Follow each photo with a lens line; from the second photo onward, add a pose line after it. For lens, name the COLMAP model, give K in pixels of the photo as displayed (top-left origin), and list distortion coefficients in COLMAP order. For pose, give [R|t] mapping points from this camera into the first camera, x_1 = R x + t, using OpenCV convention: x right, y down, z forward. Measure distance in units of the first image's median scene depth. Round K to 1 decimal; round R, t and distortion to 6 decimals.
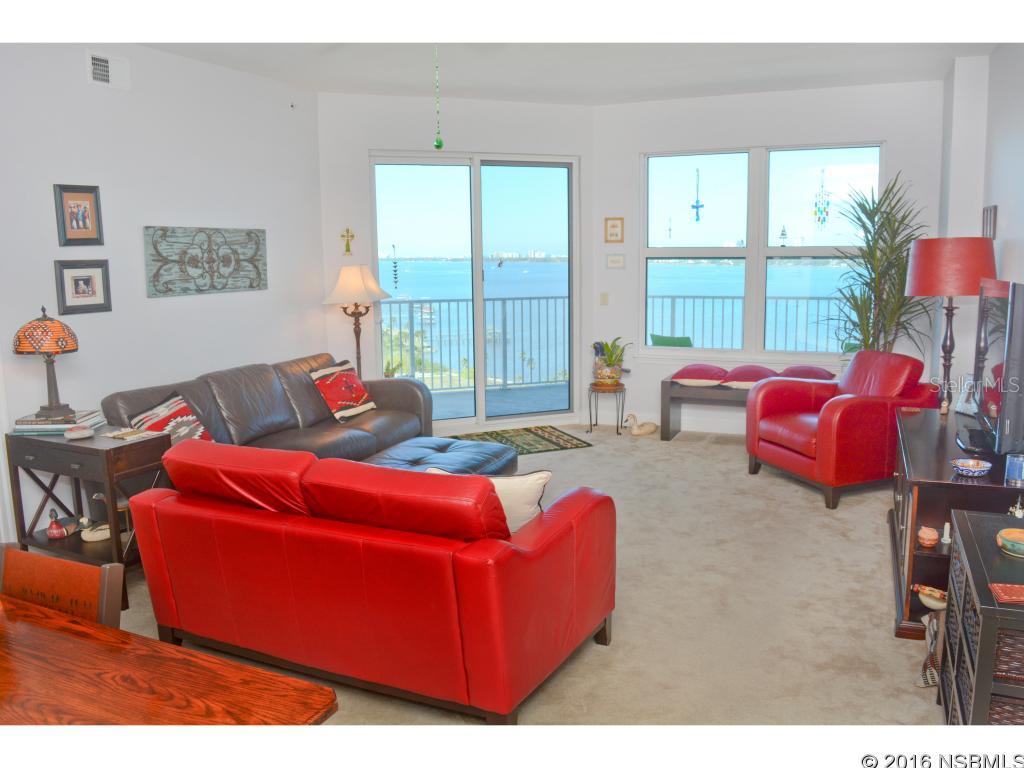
lens RADIAL K [[823.7, 0, 507.8], [0, 823.7, 386.4], [0, 0, 1]] dist [-0.081030, 0.010201]
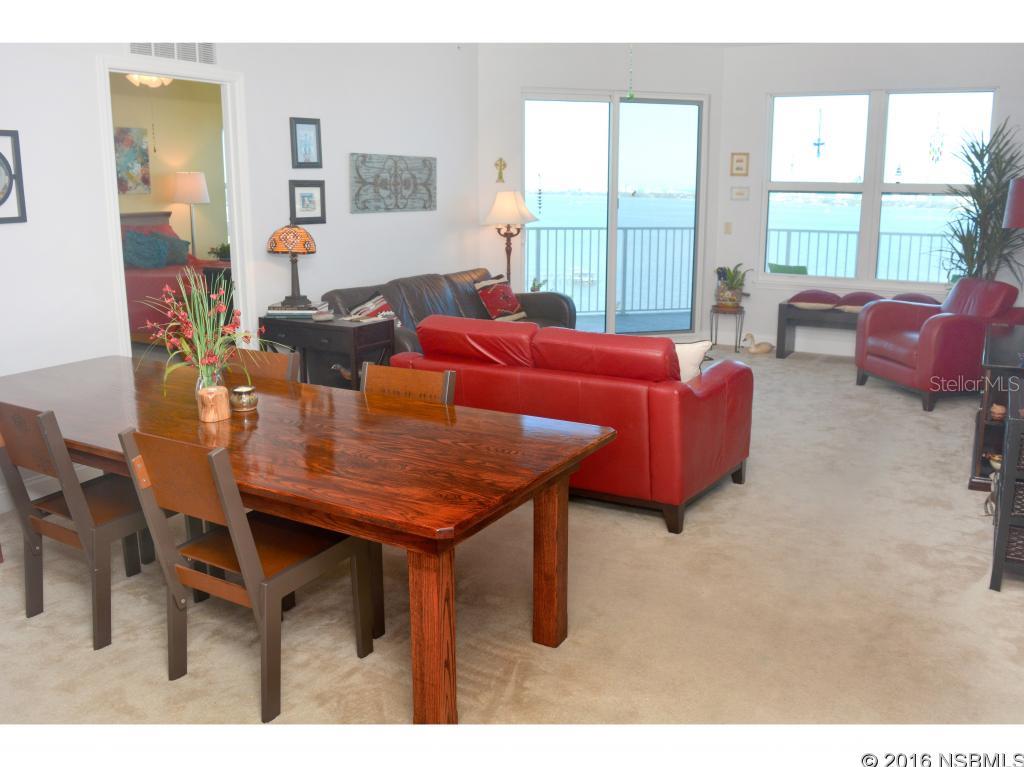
lens RADIAL K [[891.4, 0, 518.7], [0, 891.4, 380.2], [0, 0, 1]] dist [-0.081085, 0.002251]
pose [[0.996187, 0.034458, -0.080152, -0.079464], [-0.030033, 0.997992, 0.055775, 0.051667], [0.081913, -0.053155, 0.995221, -0.272179]]
